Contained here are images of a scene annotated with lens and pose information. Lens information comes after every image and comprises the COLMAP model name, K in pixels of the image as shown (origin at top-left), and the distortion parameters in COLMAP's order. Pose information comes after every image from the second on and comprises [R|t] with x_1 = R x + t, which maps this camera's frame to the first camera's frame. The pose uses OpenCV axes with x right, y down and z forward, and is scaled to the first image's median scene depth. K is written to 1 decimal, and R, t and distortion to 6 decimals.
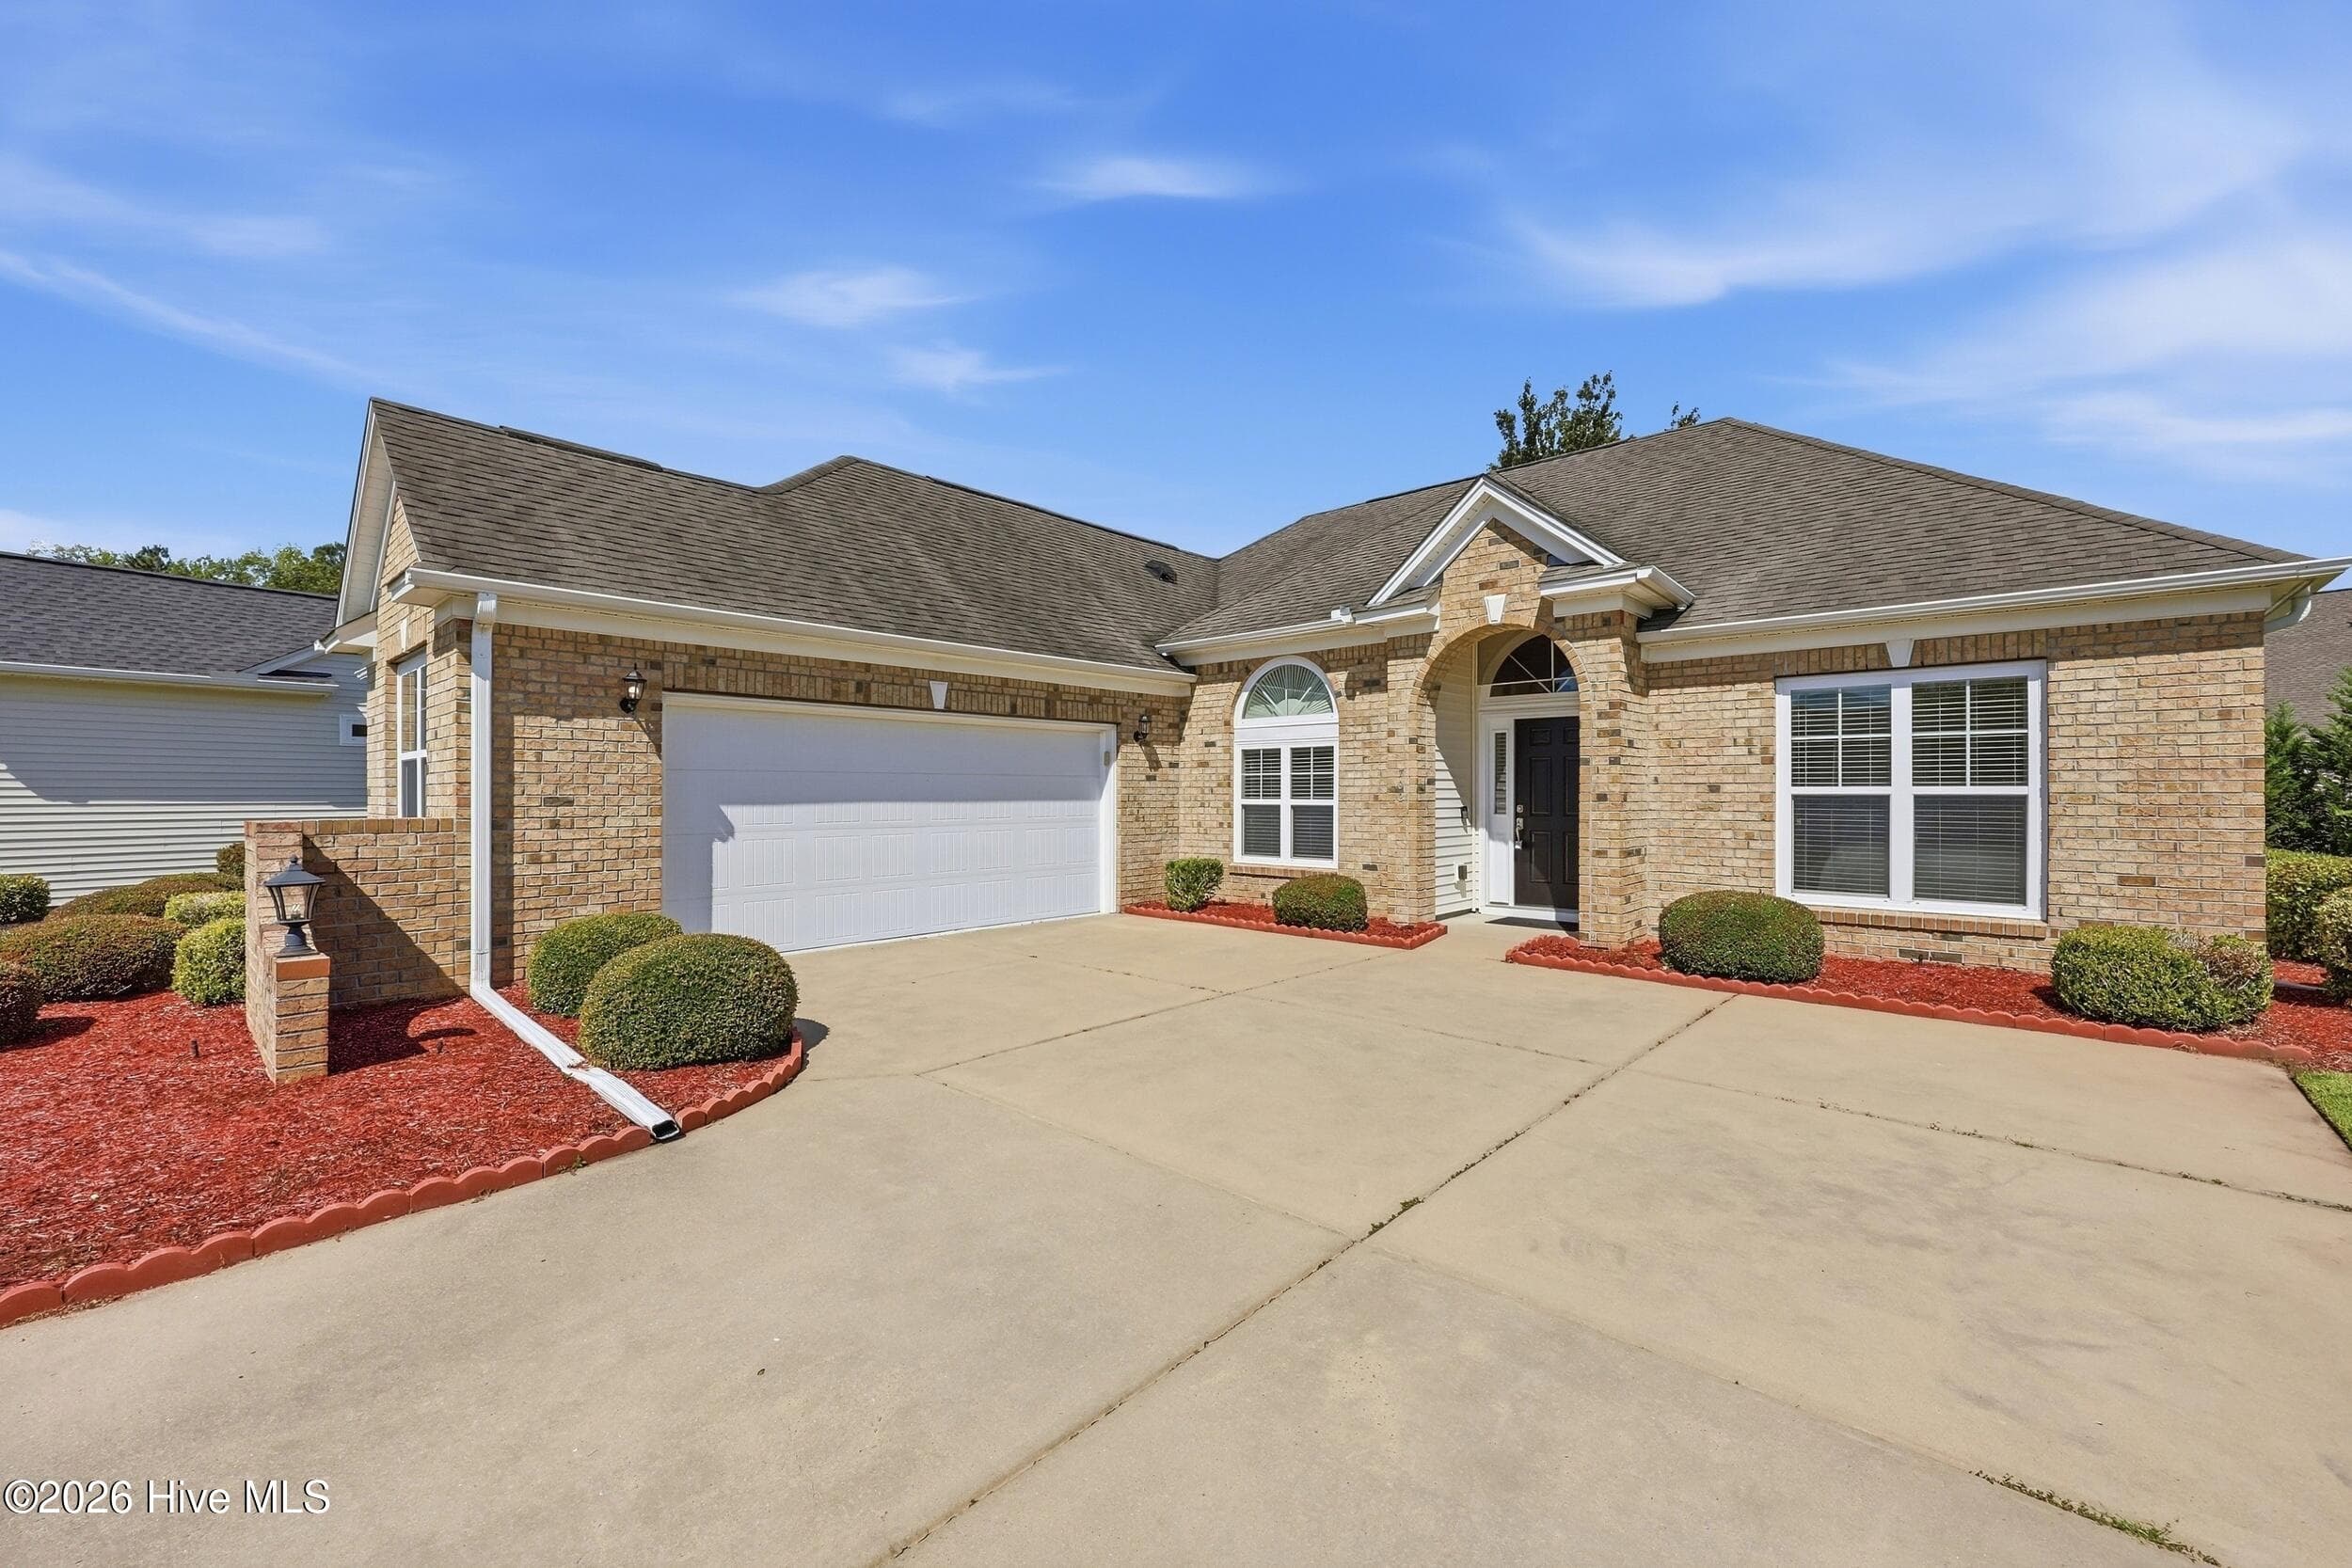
lens RADIAL K [[962.4, 0, 1172.7], [0, 962.4, 791.2], [0, 0, 1]] dist [0.001999, -0.000067]
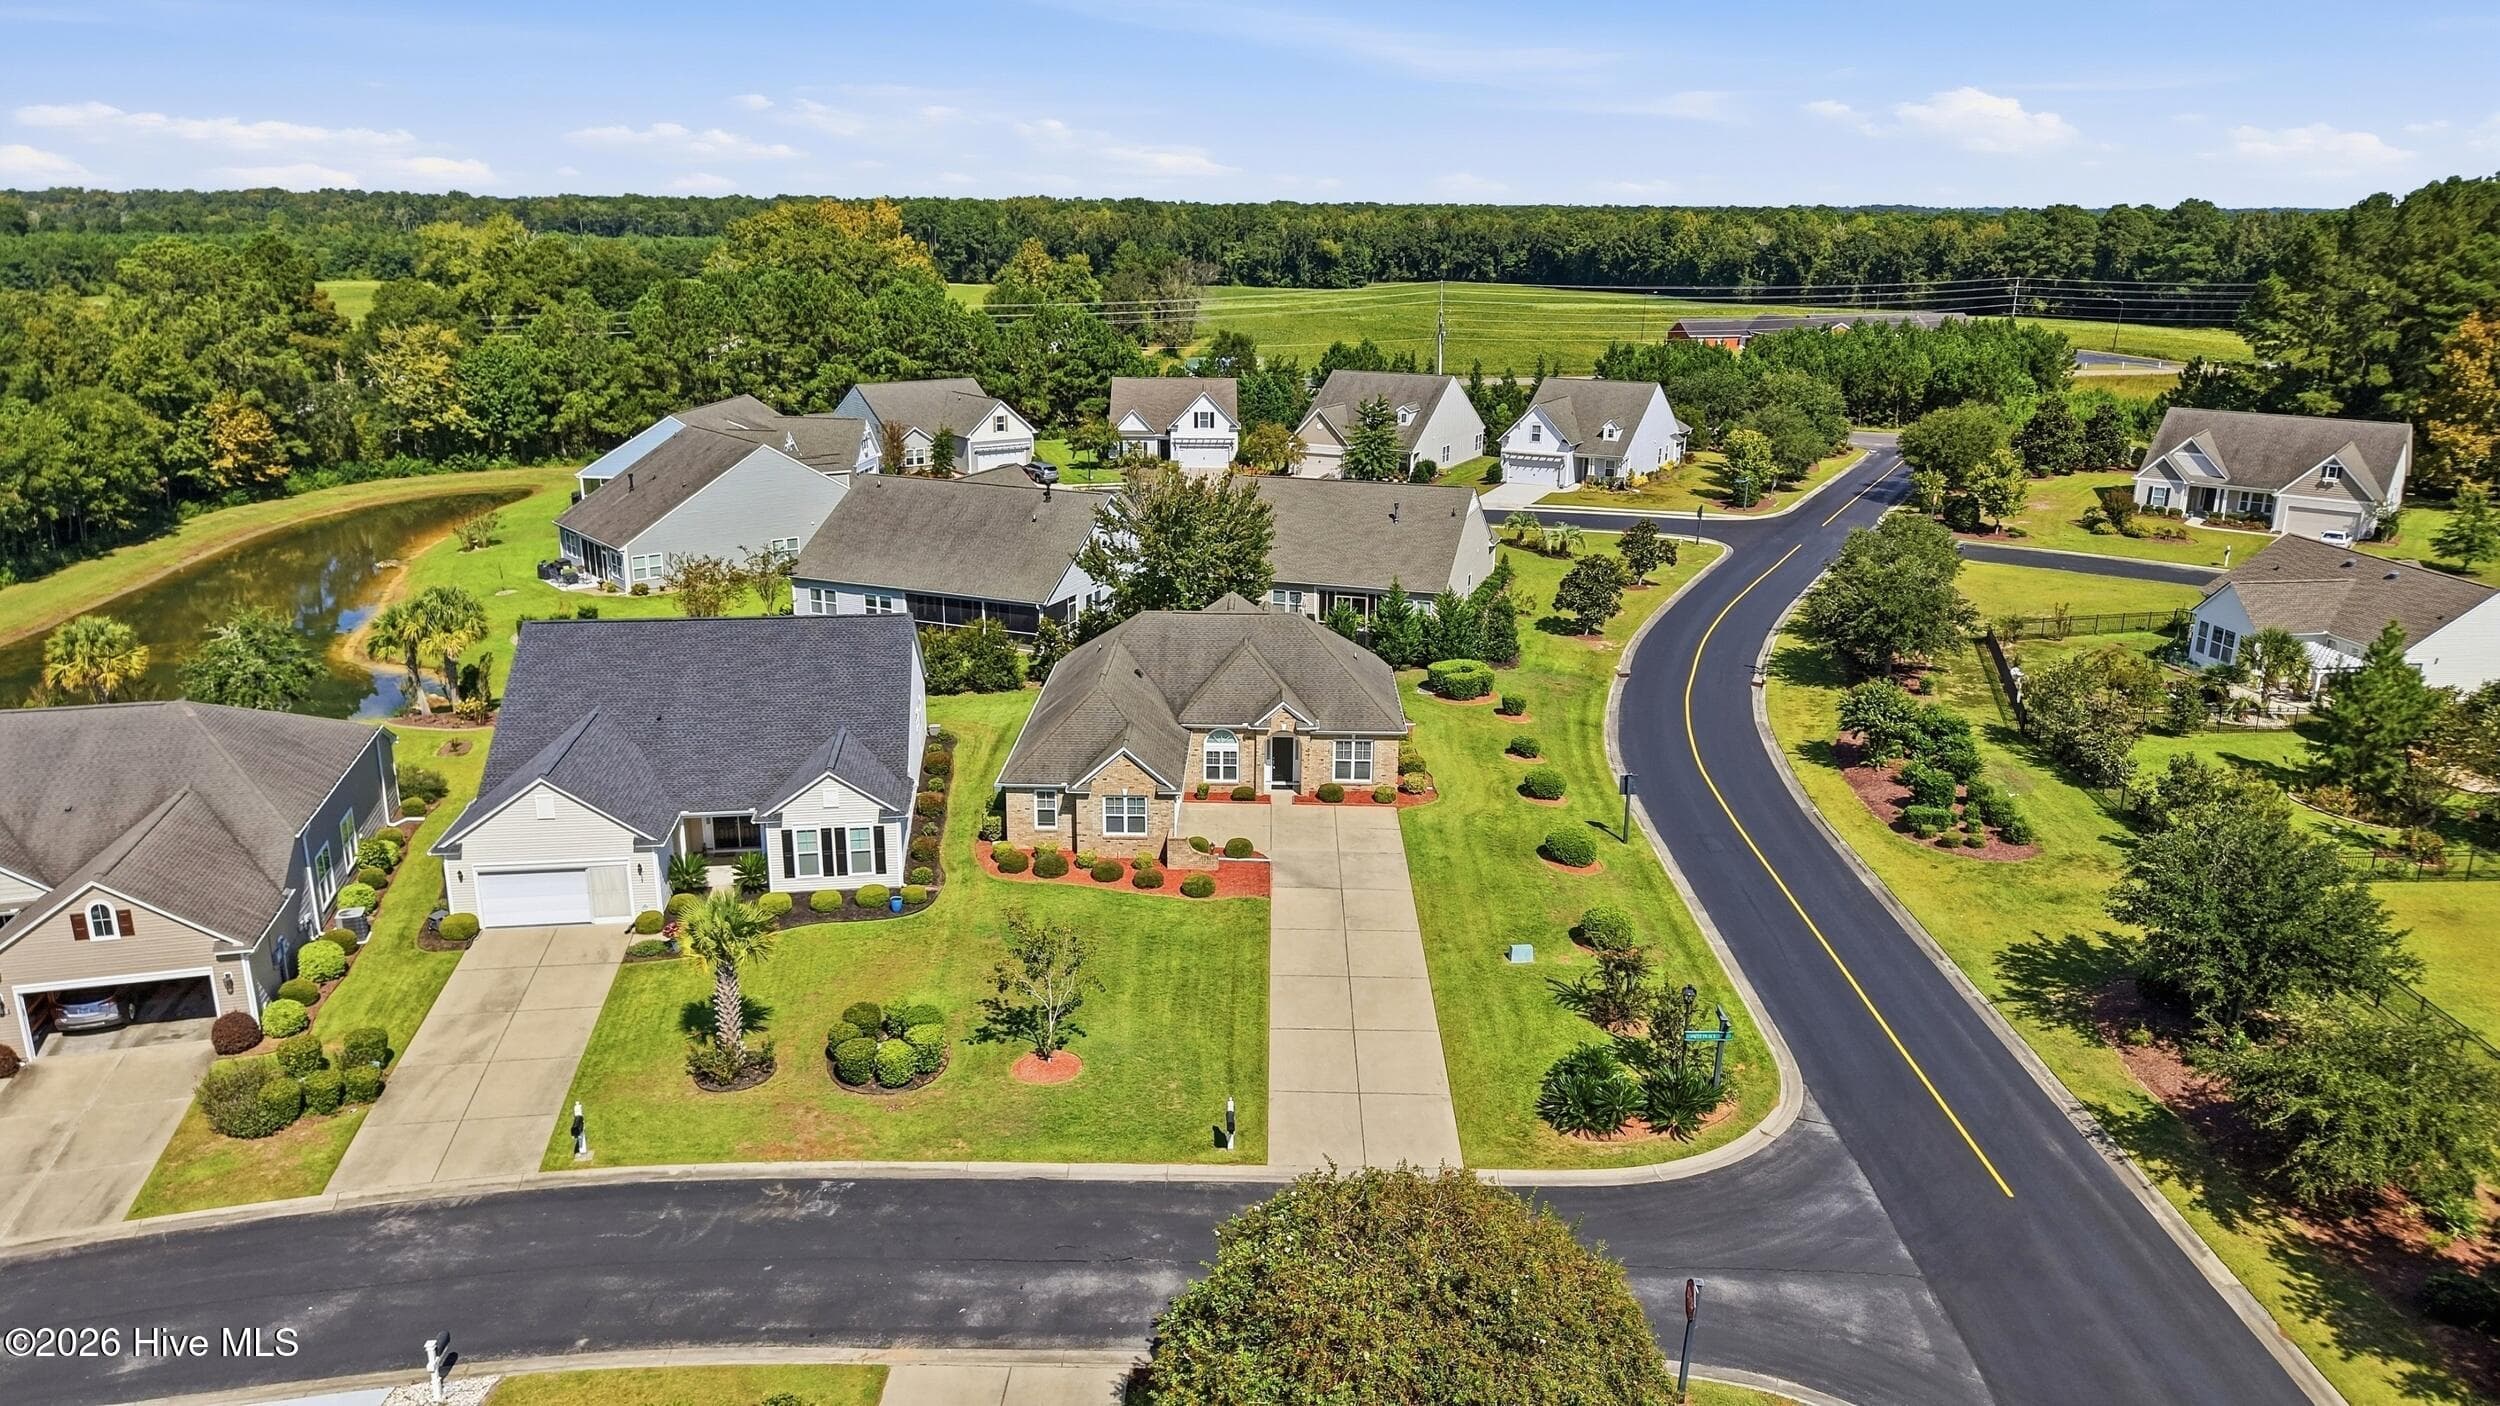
lens RADIAL K [[1652.8, 0, 1250.0], [0, 1652.8, 703.0], [0, 0, 1]] dist [0.079488, -0.147934]
pose [[0.753214, -0.180271, 0.632591, -4.722042], [-0.011172, 0.958068, 0.286324, -2.548702], [-0.657681, -0.222730, 0.719616, -4.492570]]
